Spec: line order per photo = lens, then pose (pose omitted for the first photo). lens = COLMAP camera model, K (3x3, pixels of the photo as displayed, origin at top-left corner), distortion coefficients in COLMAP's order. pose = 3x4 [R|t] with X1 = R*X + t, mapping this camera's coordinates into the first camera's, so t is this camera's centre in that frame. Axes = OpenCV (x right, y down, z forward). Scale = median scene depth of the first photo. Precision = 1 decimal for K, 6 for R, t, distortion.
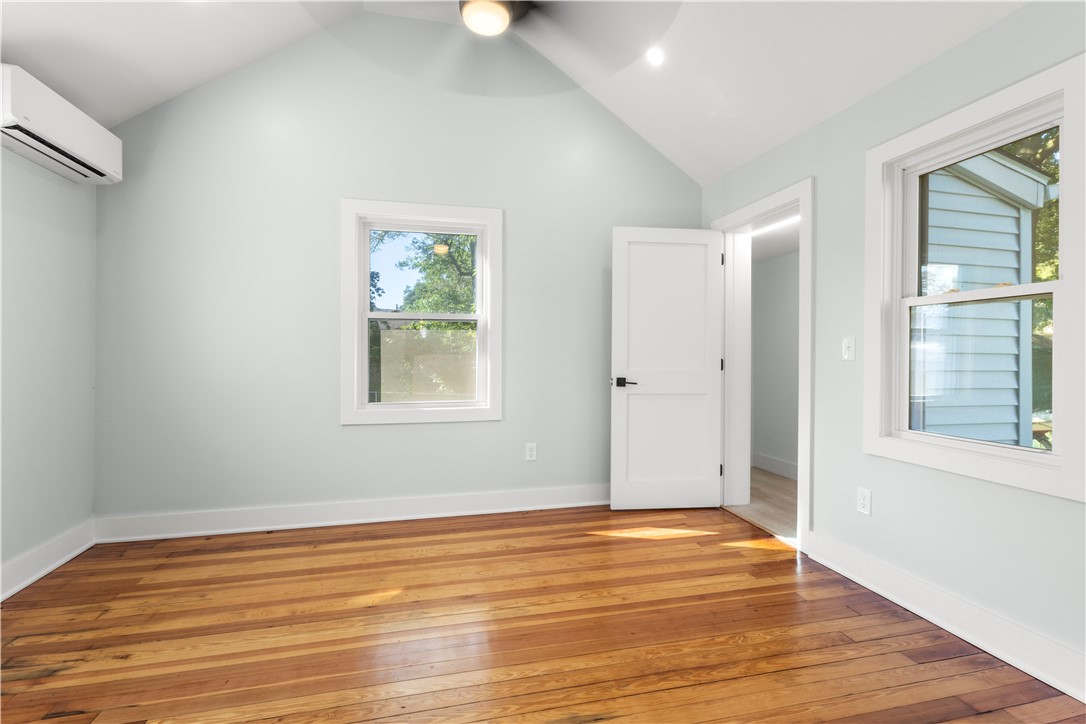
lens RADIAL K [[503.5, 0, 543.0], [0, 503.5, 362.0], [0, 0, 1]] dist [0.001754, -0.004153]
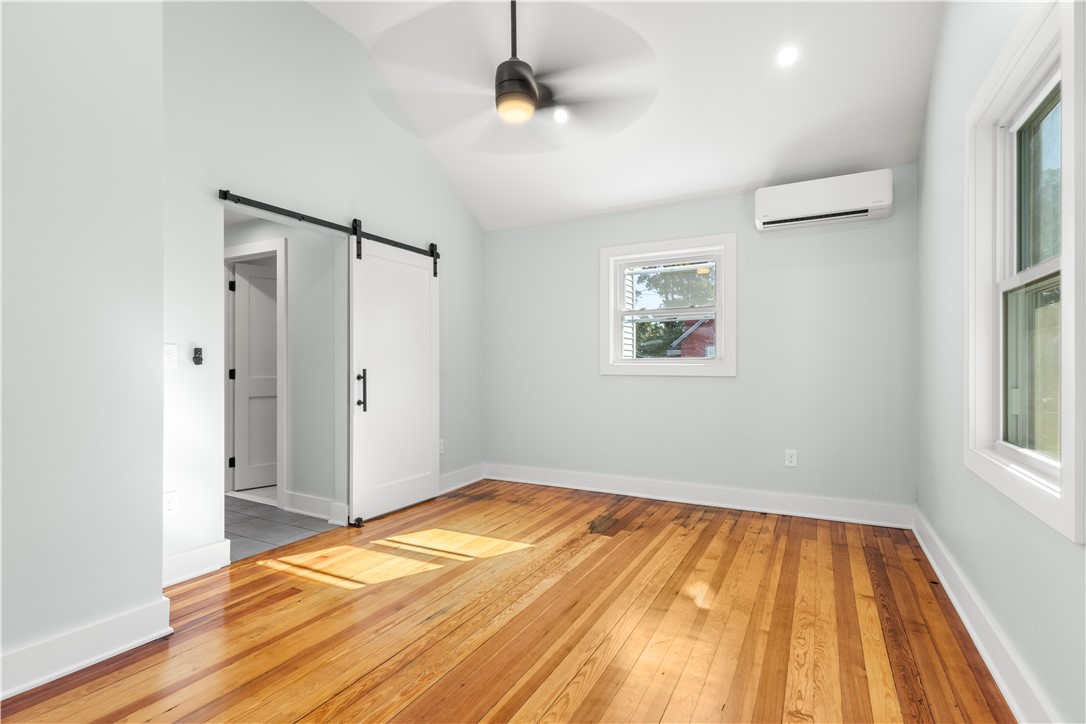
lens RADIAL K [[503.5, 0, 543.0], [0, 503.5, 362.0], [0, 0, 1]] dist [0.001754, -0.004153]
pose [[-0.677613, -0.005040, -0.735402, 0.673984], [-0.011415, 0.999928, 0.003665, -0.007484], [0.735330, 0.010878, -0.677621, 1.580060]]
